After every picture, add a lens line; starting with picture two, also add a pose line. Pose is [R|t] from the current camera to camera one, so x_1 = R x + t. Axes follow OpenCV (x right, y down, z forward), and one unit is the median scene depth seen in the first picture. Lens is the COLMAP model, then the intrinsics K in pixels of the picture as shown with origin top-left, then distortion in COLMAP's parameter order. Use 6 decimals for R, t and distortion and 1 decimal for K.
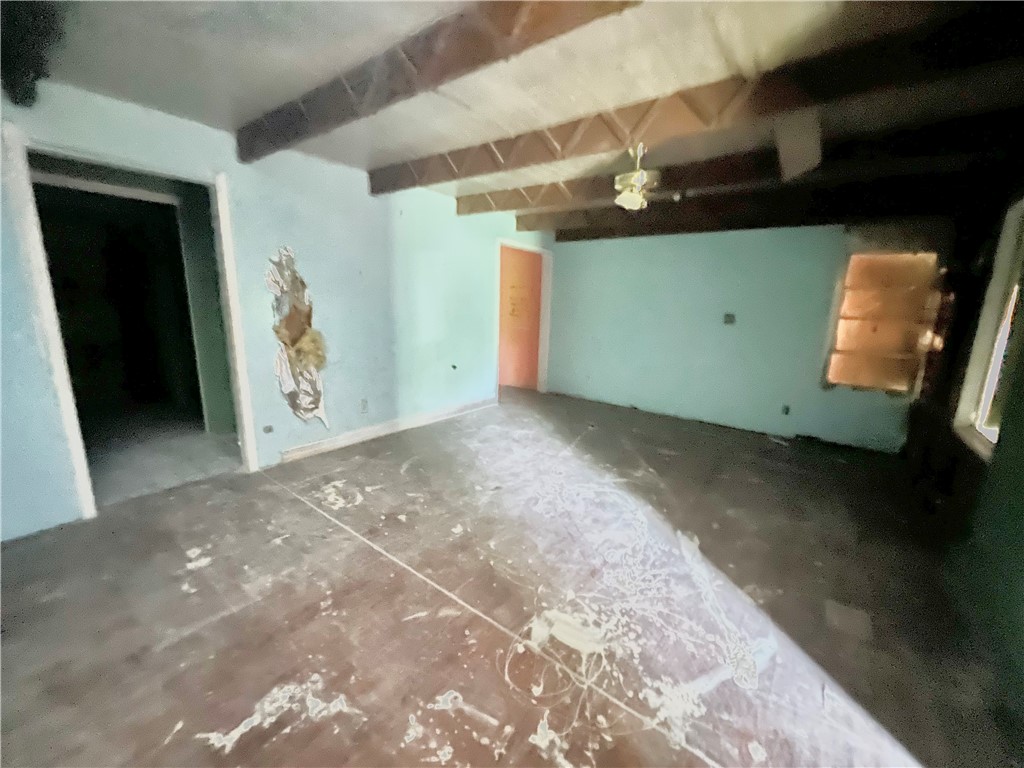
lens RADIAL K [[411.3, 0, 510.9], [0, 411.3, 381.4], [0, 0, 1]] dist [0.001074, 0.000172]
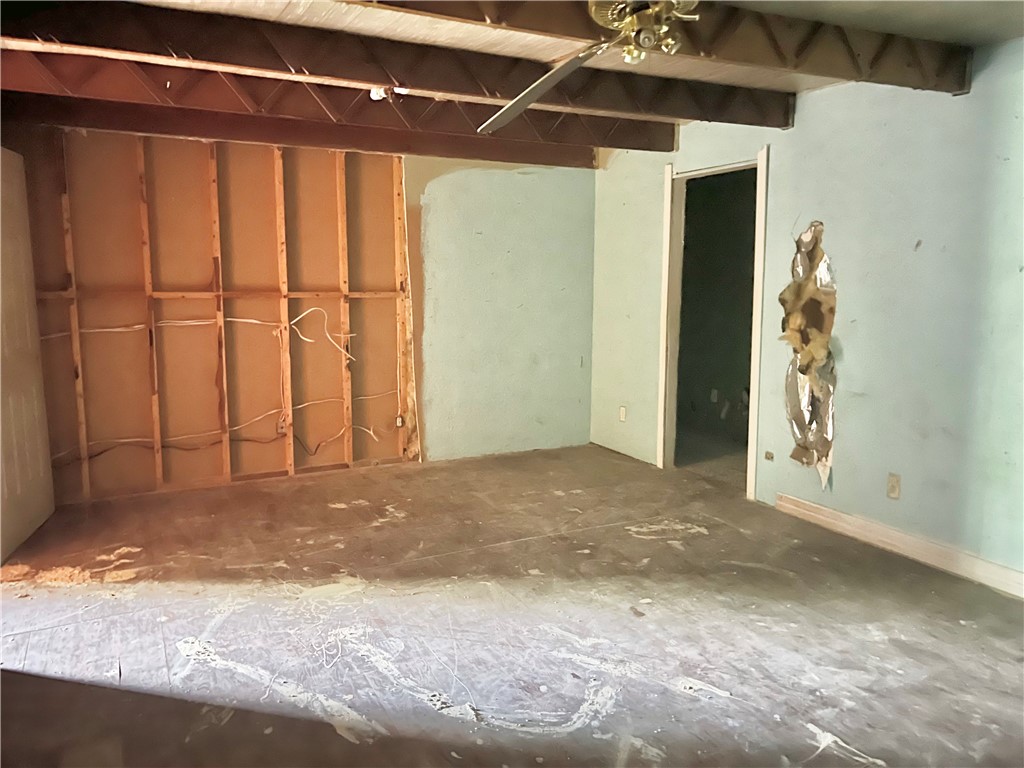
lens RADIAL K [[778.8, 0, 510.5], [0, 778.8, 382.8], [0, 0, 1]] dist [-0.005415, -0.003076]
pose [[-0.422955, 0.100407, -0.900571, 1.106026], [-0.194703, 0.960559, 0.198538, -0.254964], [0.884986, 0.259317, -0.386724, 1.330607]]
